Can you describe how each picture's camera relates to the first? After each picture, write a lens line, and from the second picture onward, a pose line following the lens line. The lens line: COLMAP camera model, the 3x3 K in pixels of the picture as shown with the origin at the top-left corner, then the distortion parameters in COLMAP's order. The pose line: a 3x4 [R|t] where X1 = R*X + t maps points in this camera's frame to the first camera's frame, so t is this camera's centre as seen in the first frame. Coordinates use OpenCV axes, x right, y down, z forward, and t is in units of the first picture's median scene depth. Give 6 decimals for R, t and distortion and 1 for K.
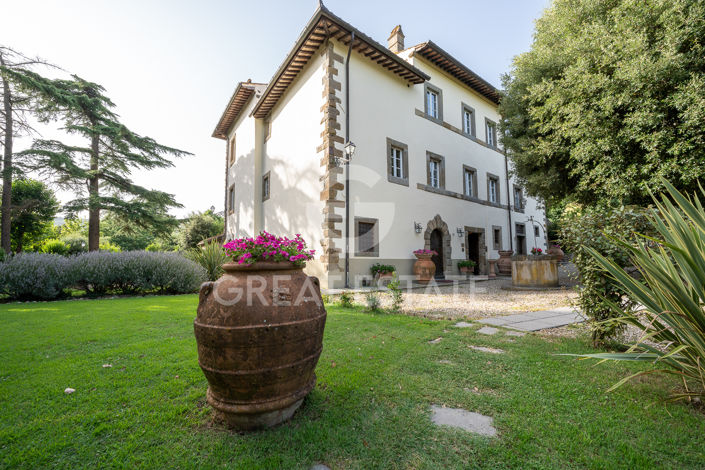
lens RADIAL K [[283.3, 0, 352.5], [0, 283.3, 235.0], [0, 0, 1]] dist [0.000925, 0.000110]
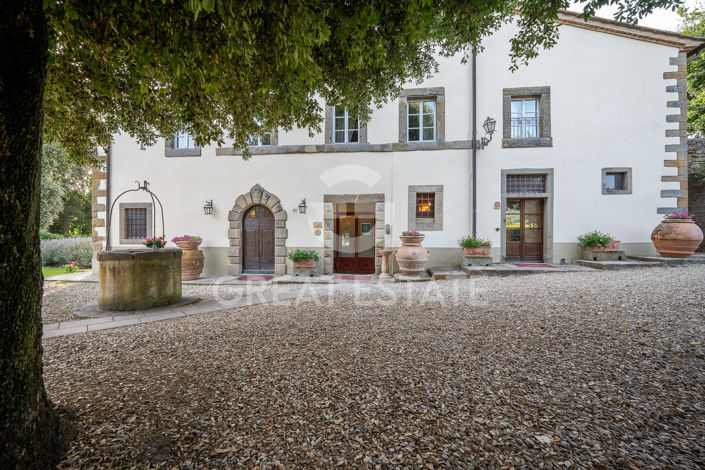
lens RADIAL K [[282.2, 0, 352.5], [0, 282.2, 235.0], [0, 0, 1]] dist [-0.001786, -0.000107]
pose [[0.727764, -0.000899, -0.685827, 1.002468], [0.060871, 0.996137, 0.063288, 0.024189], [0.683121, -0.087806, 0.725008, 0.664498]]
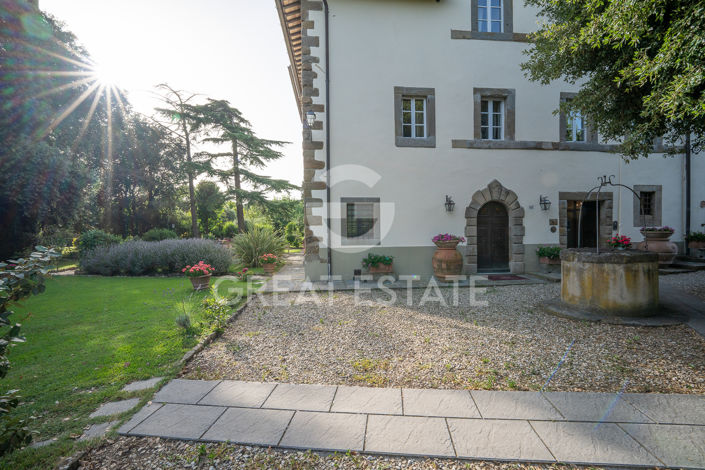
lens RADIAL K [[286.6, 0, 352.5], [0, 286.6, 235.0], [0, 0, 1]] dist [-0.004534, -0.000753]
pose [[0.852950, -0.002318, -0.521987, 0.383010], [0.059190, 0.993970, 0.092305, -0.026379], [0.518626, -0.109628, 0.847944, 0.227213]]
